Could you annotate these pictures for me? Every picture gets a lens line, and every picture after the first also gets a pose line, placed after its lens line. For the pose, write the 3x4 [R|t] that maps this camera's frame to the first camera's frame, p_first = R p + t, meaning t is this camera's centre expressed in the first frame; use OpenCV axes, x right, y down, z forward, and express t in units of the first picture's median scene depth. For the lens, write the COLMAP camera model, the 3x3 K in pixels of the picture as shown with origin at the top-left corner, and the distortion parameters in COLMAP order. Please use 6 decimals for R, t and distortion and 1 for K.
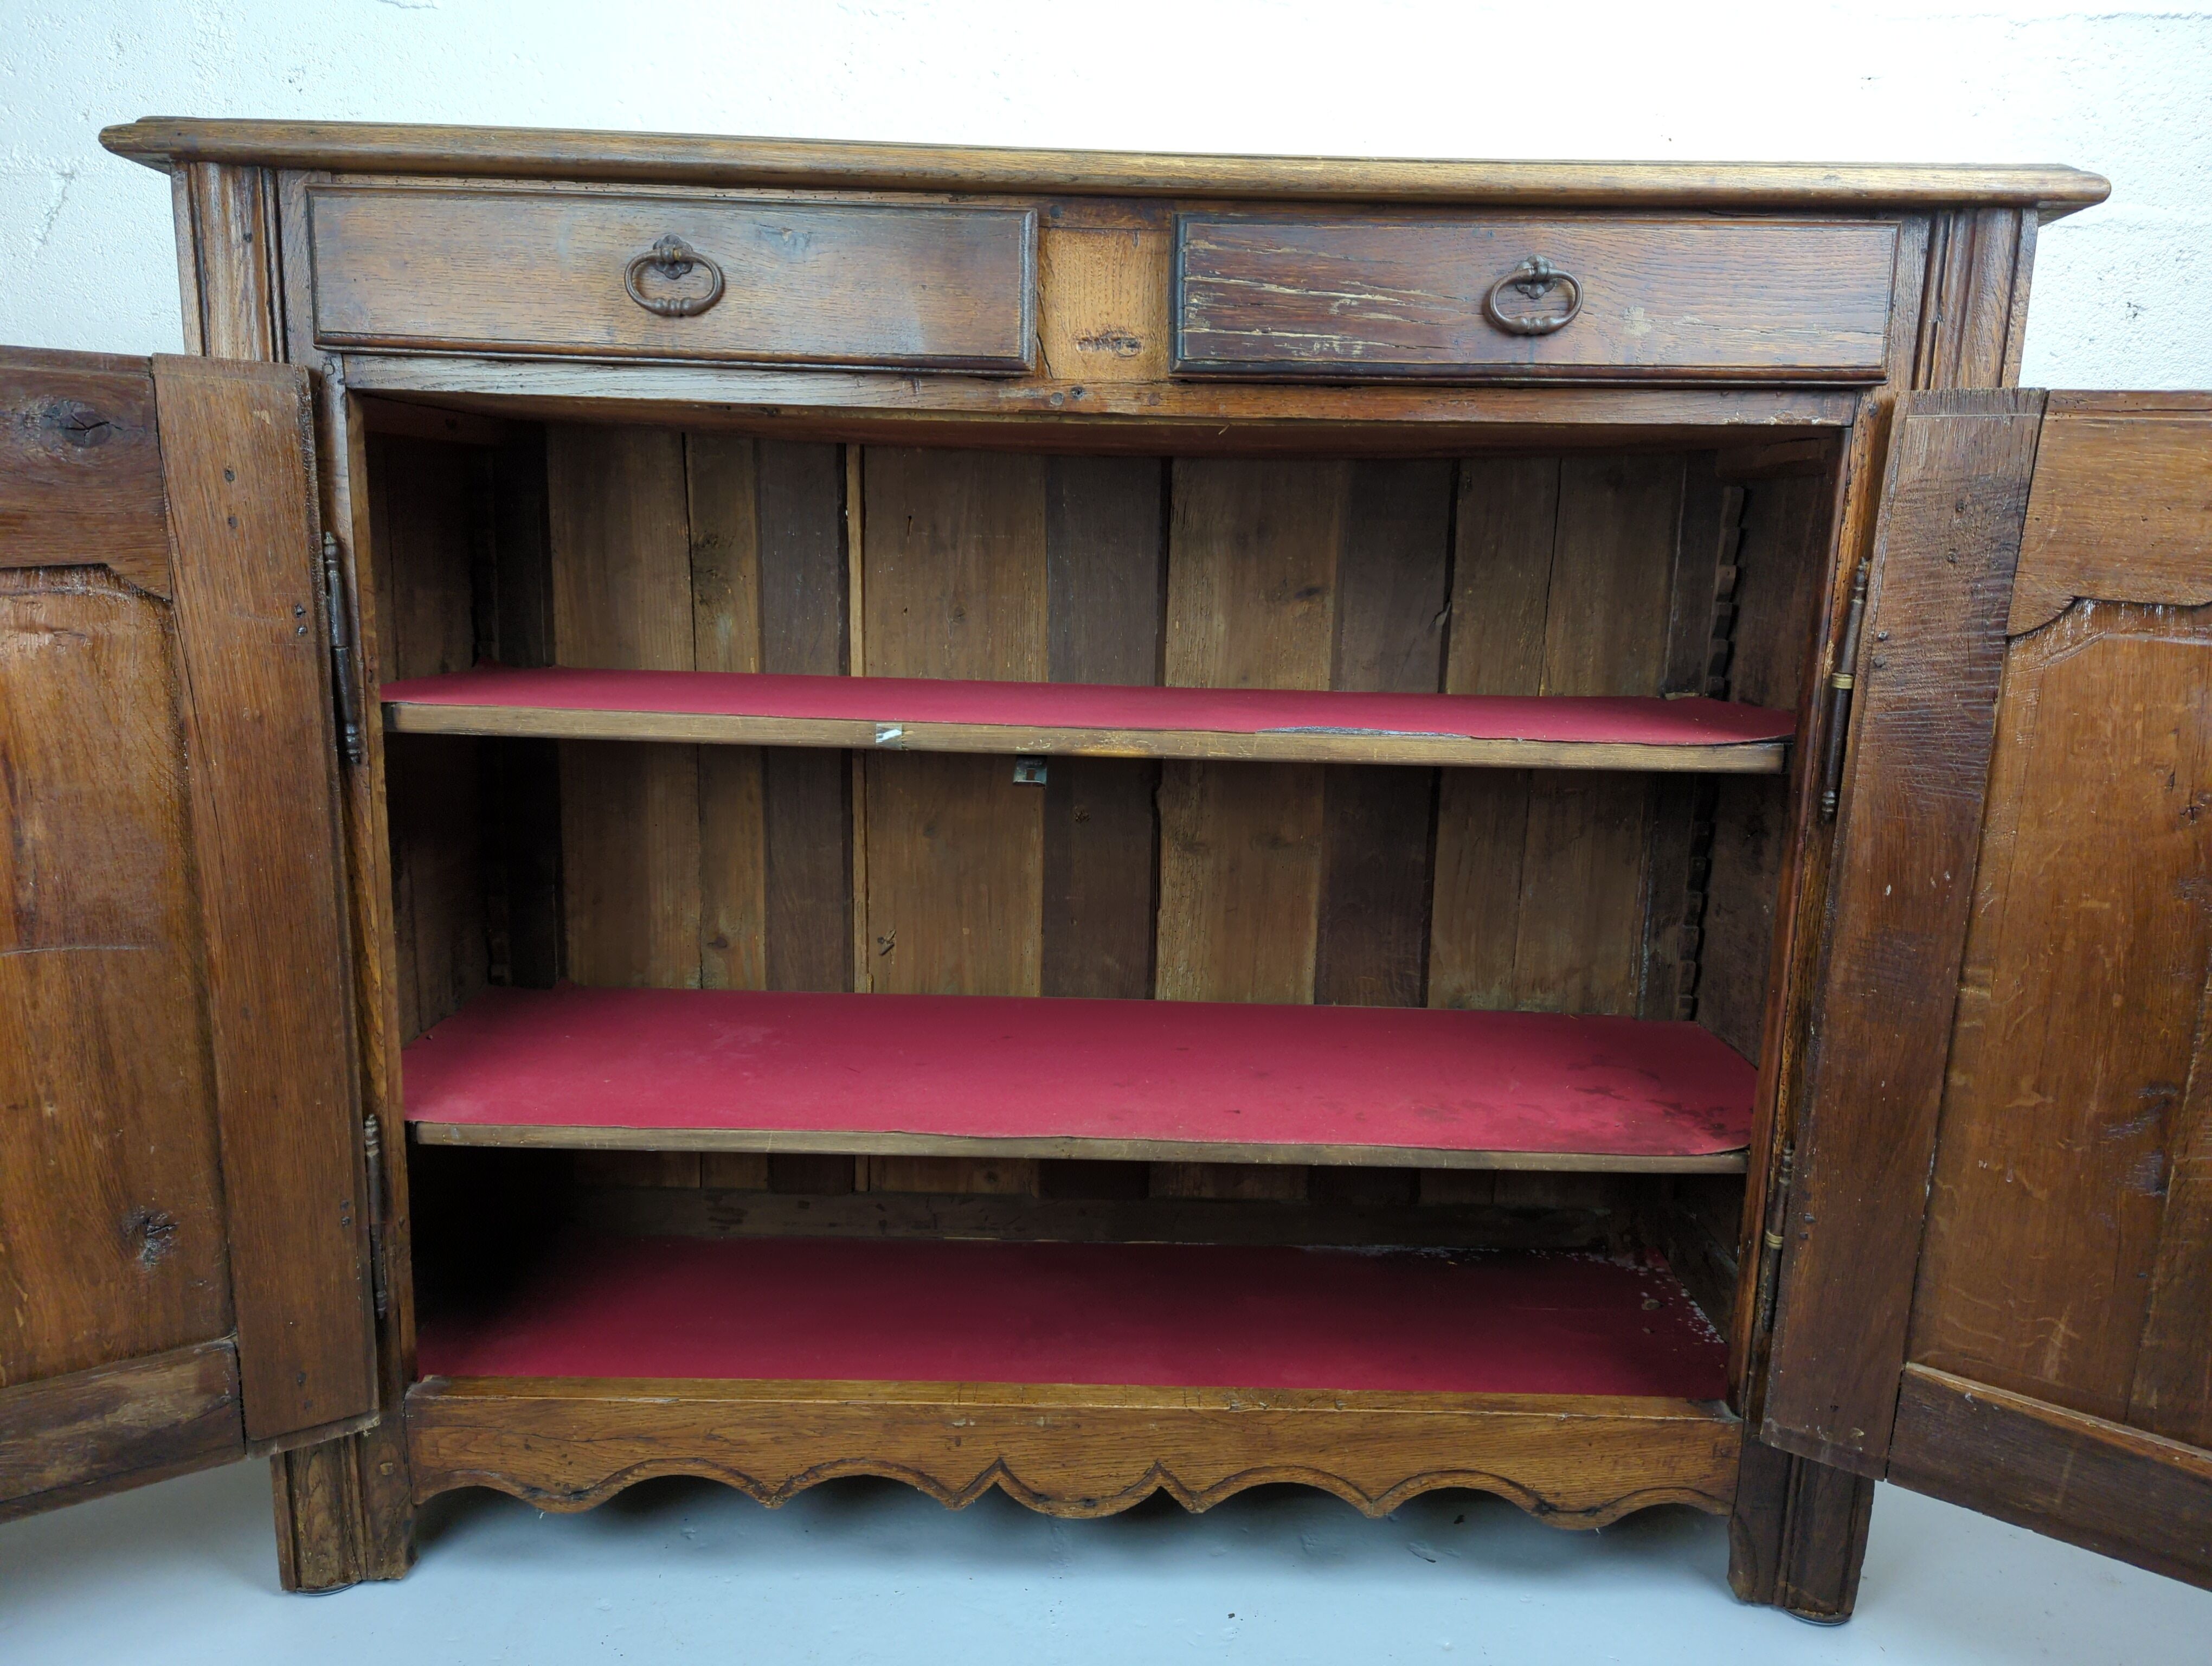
lens RADIAL K [[1559.6, 0, 1115.3], [0, 1559.6, 889.4], [0, 0, 1]] dist [0.058987, -0.057480]
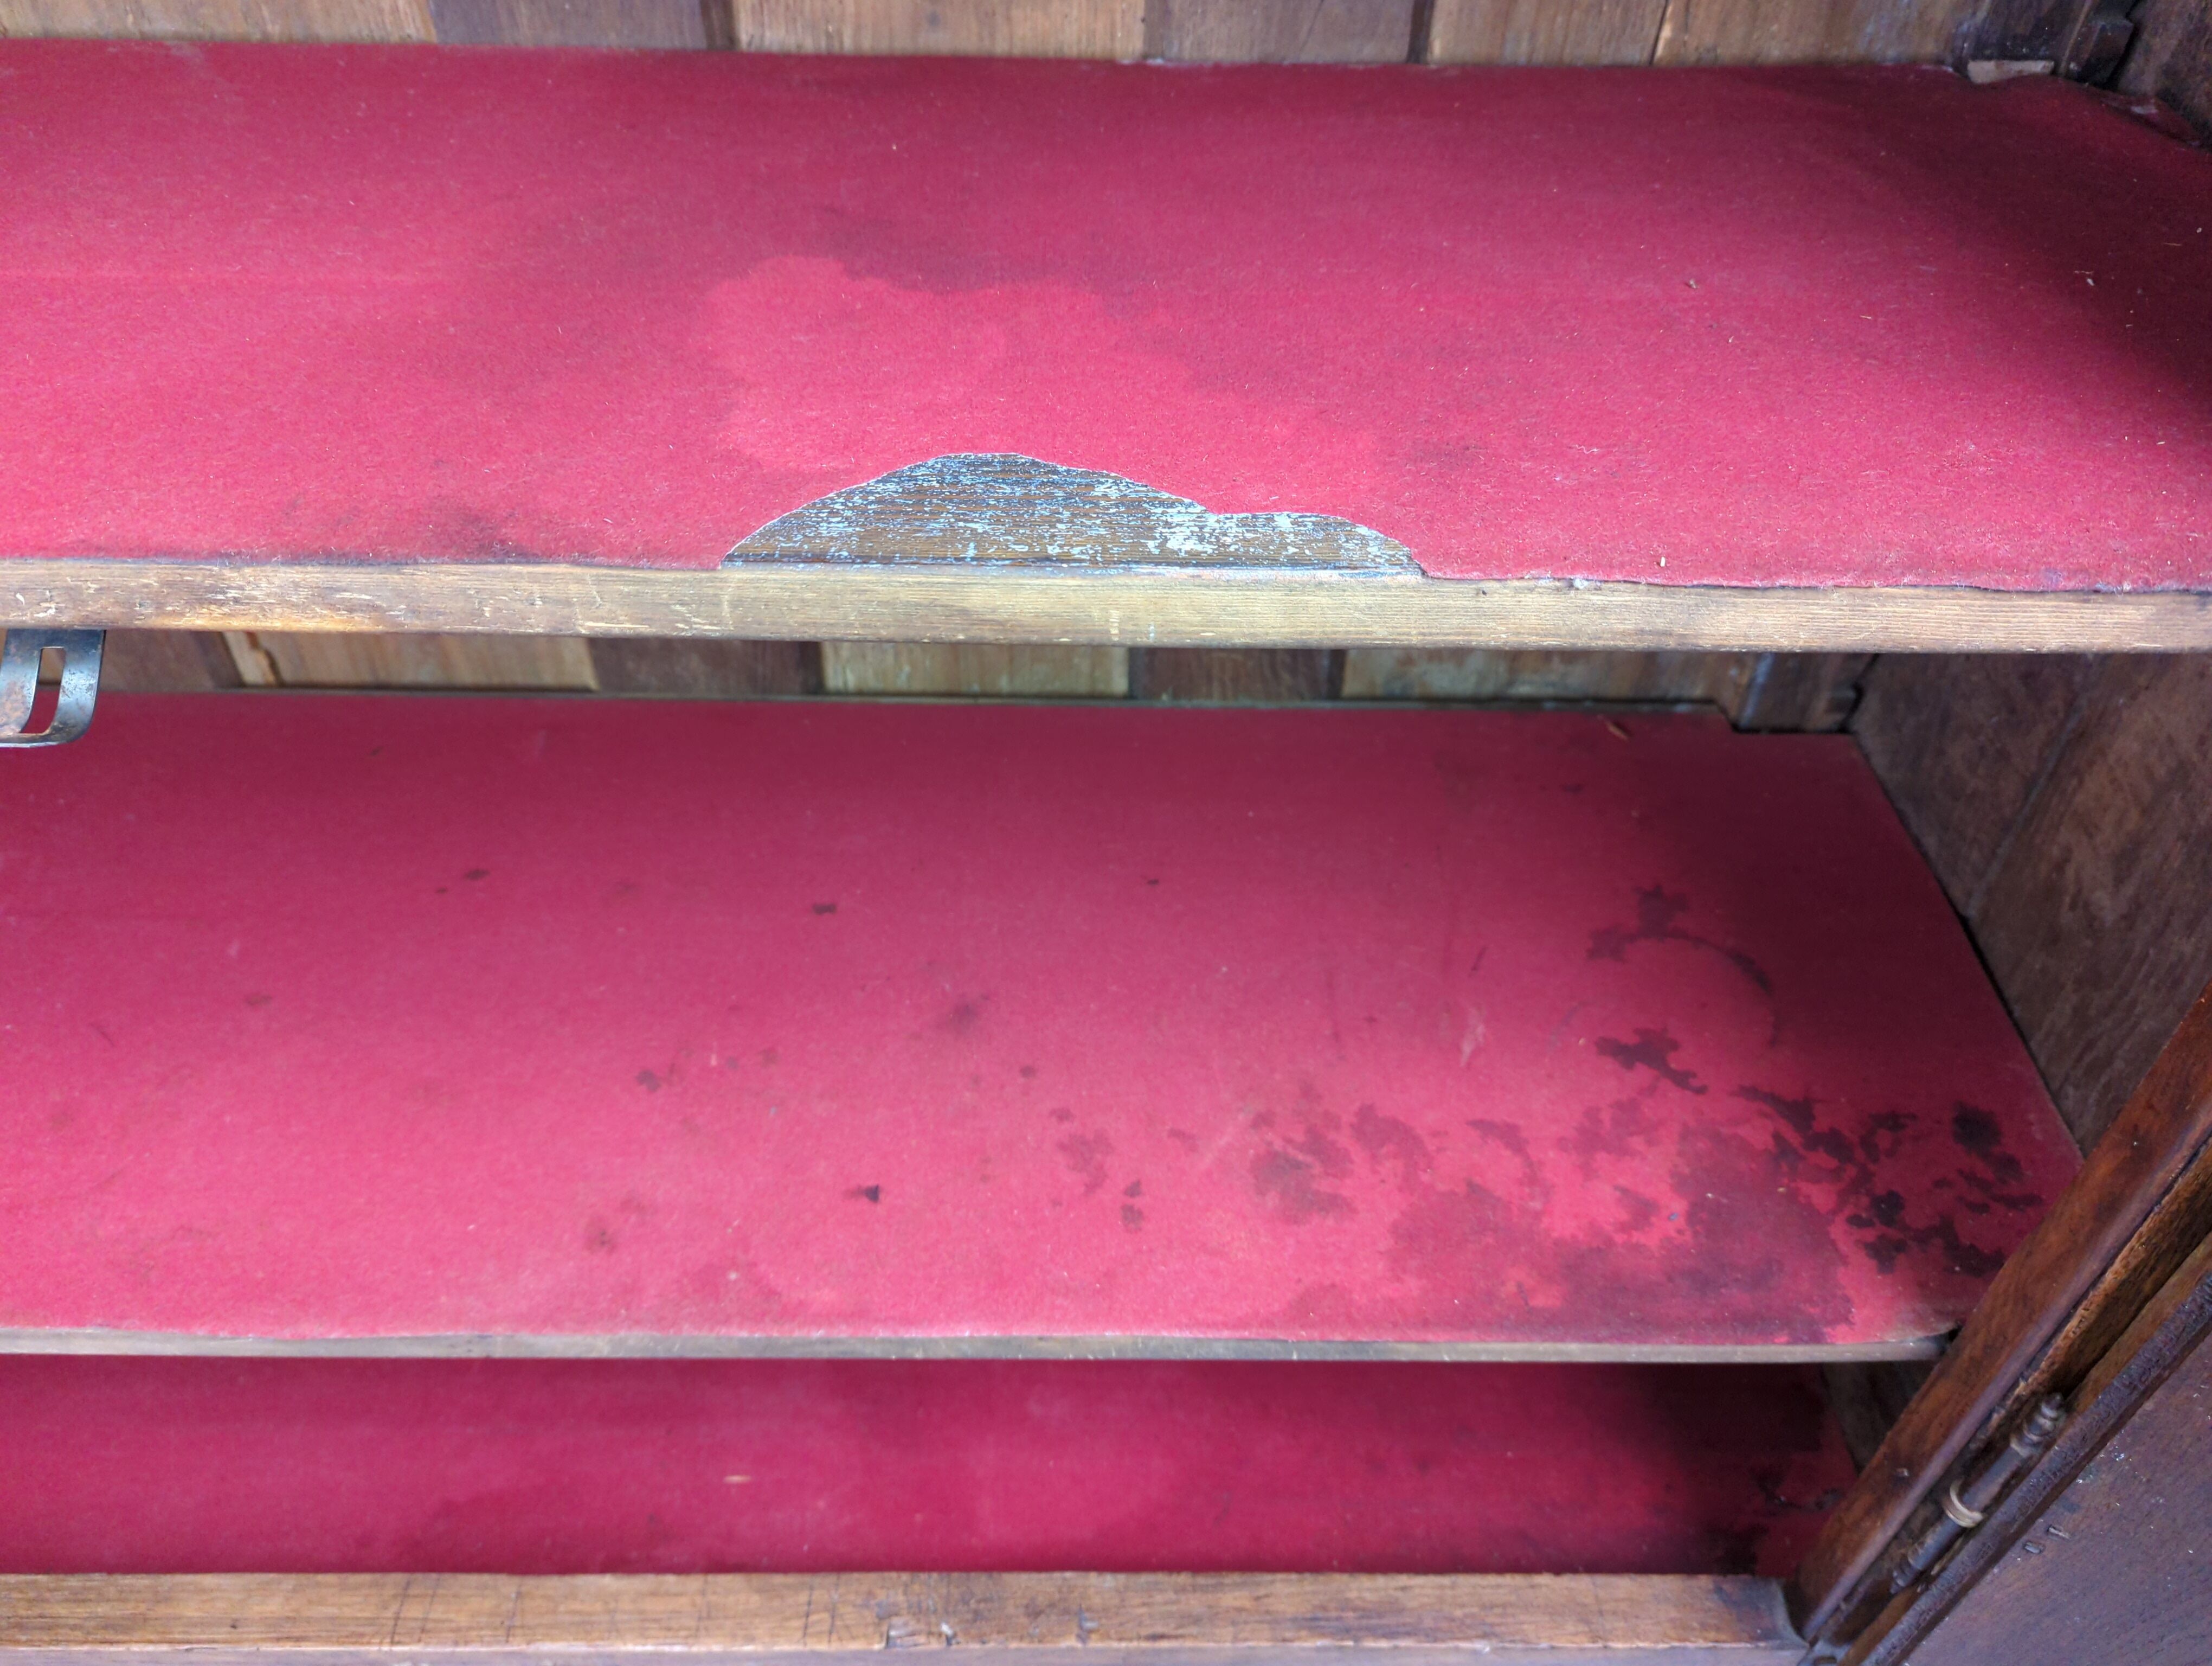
lens RADIAL K [[1559.6, 0, 1099.1], [0, 1559.6, 833.9], [0, 0, 1]] dist [0.058987, -0.057480]
pose [[0.999891, -0.009768, -0.011084, 0.178495], [0.014073, 0.858111, 0.513271, -0.226694], [0.004498, -0.513371, 0.858155, 0.760174]]
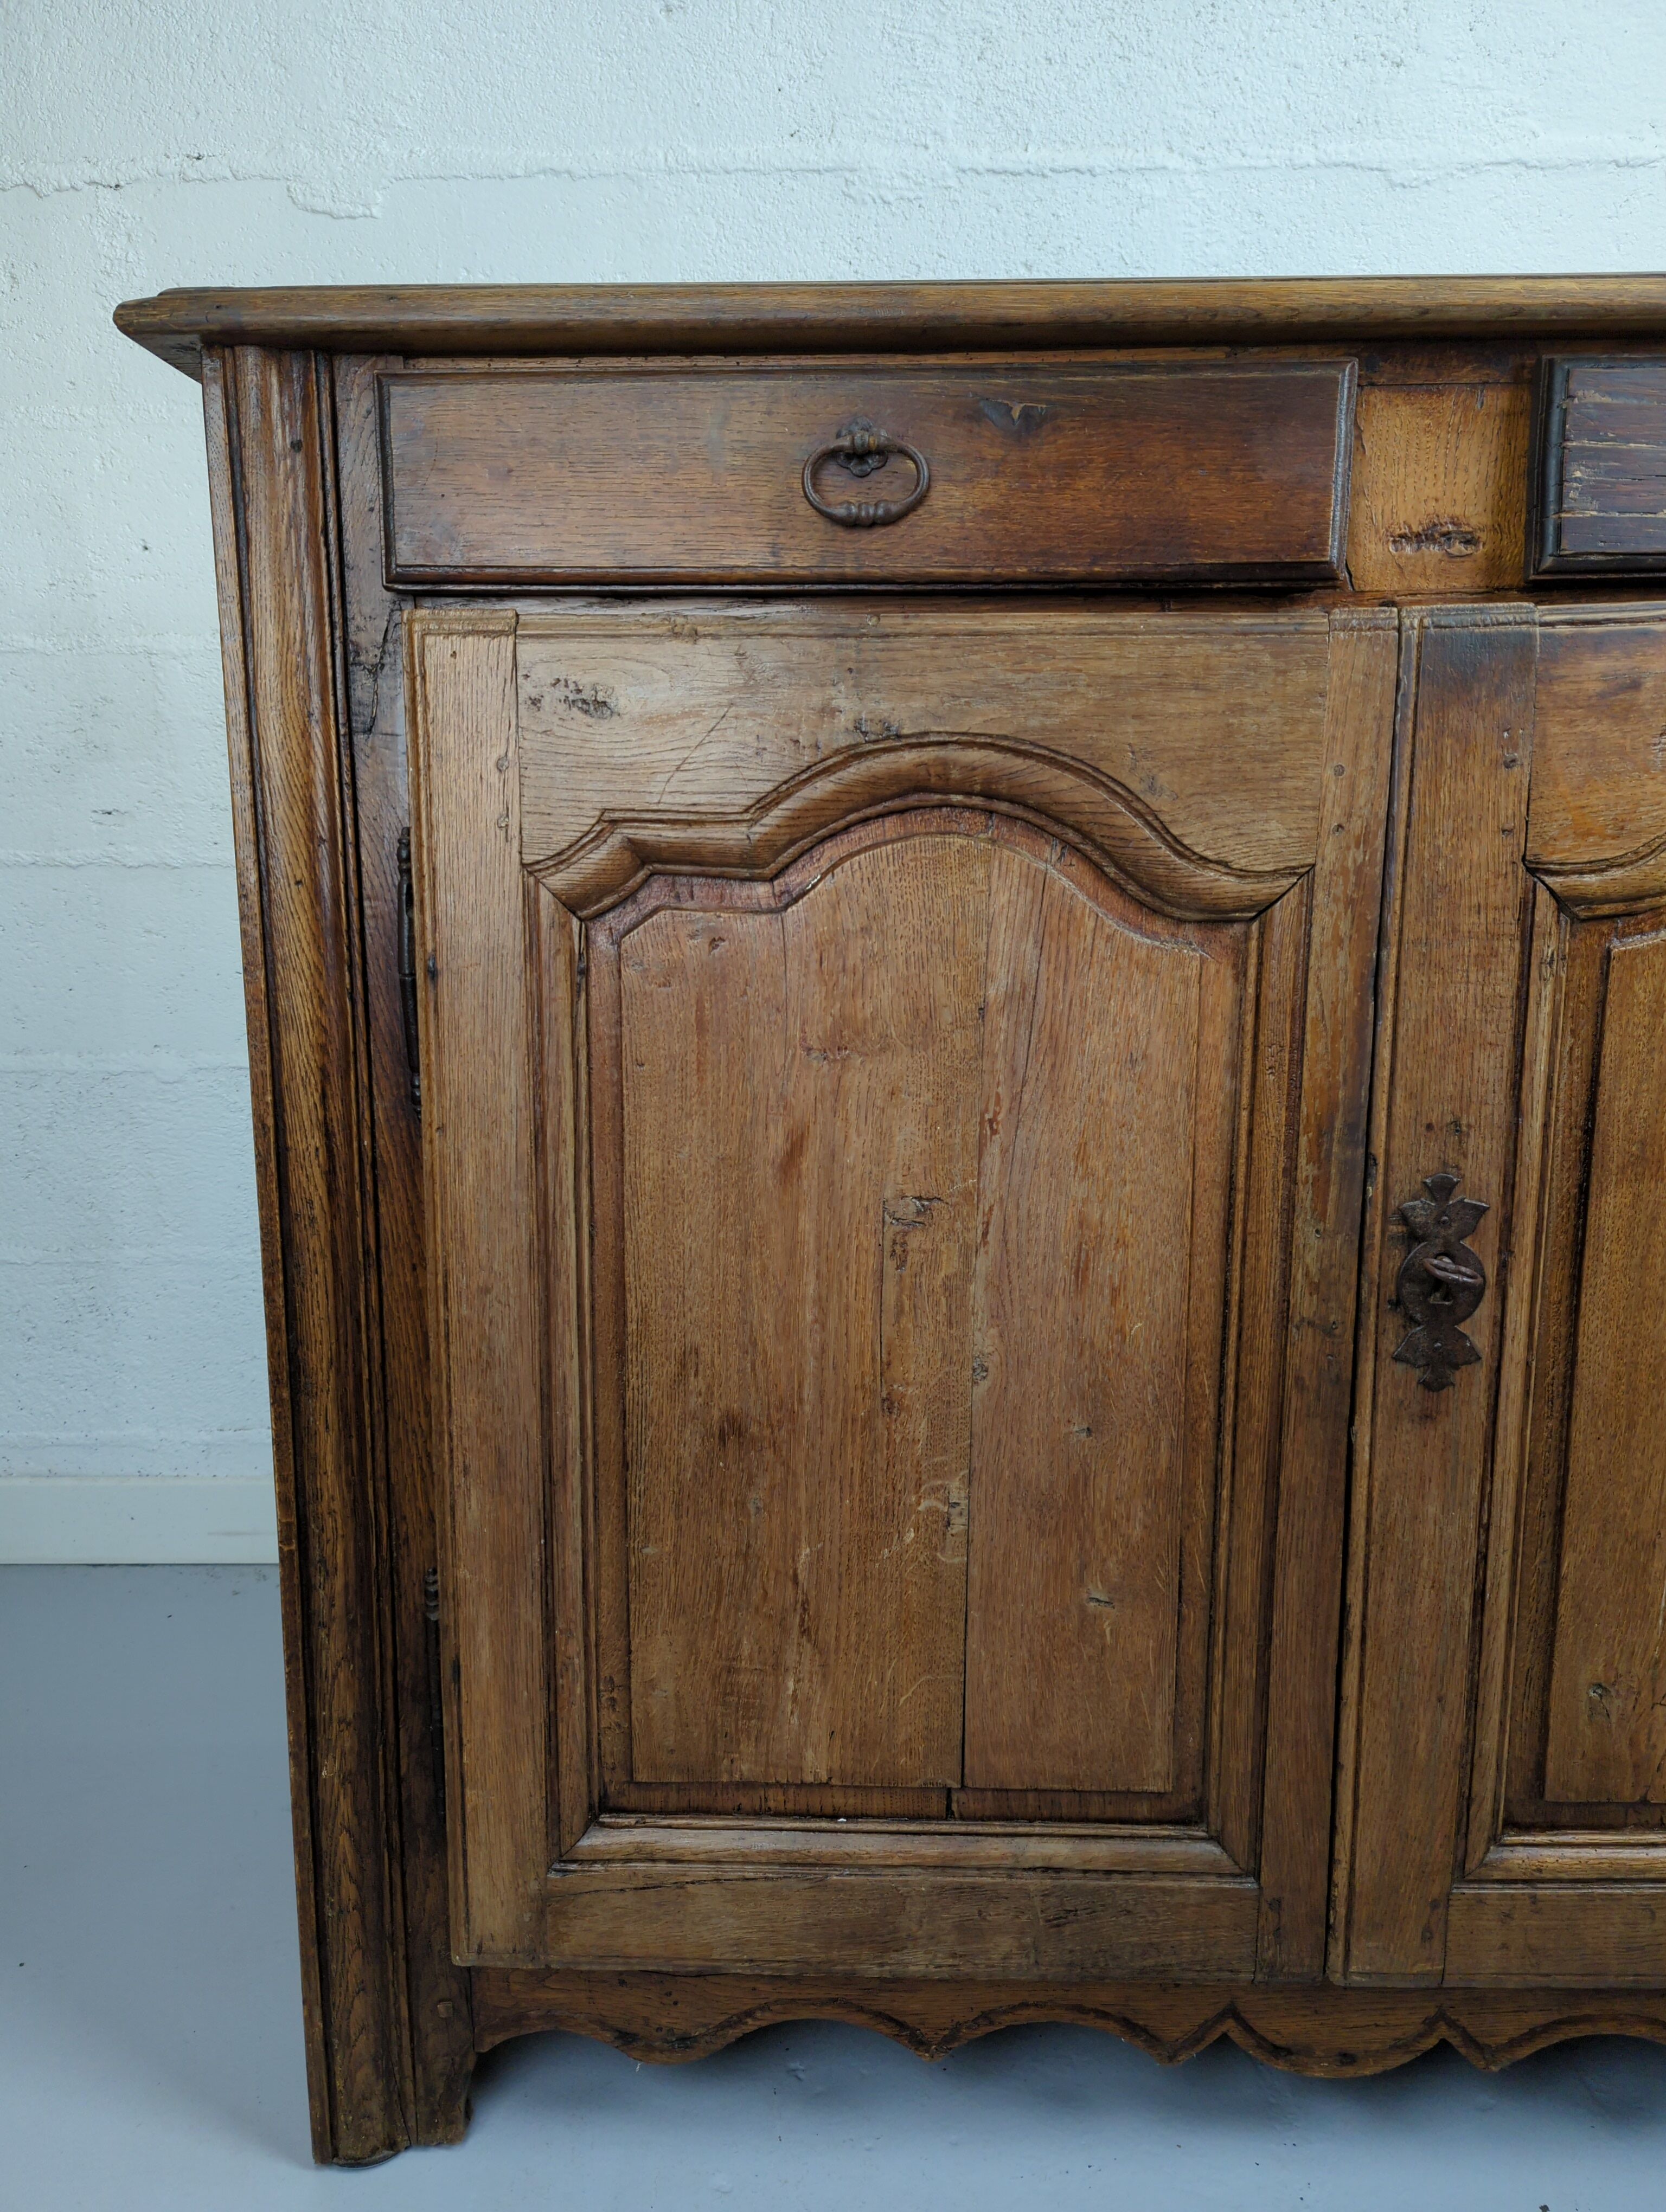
lens RADIAL K [[1559.6, 0, 813.8], [0, 1559.6, 1111.4], [0, 0, 1]] dist [0.058987, -0.057480]
pose [[0.998934, -0.019878, -0.041663, -0.269310], [0.019394, 0.999740, -0.011977, -0.075338], [0.041890, 0.011157, 0.999060, 0.248961]]
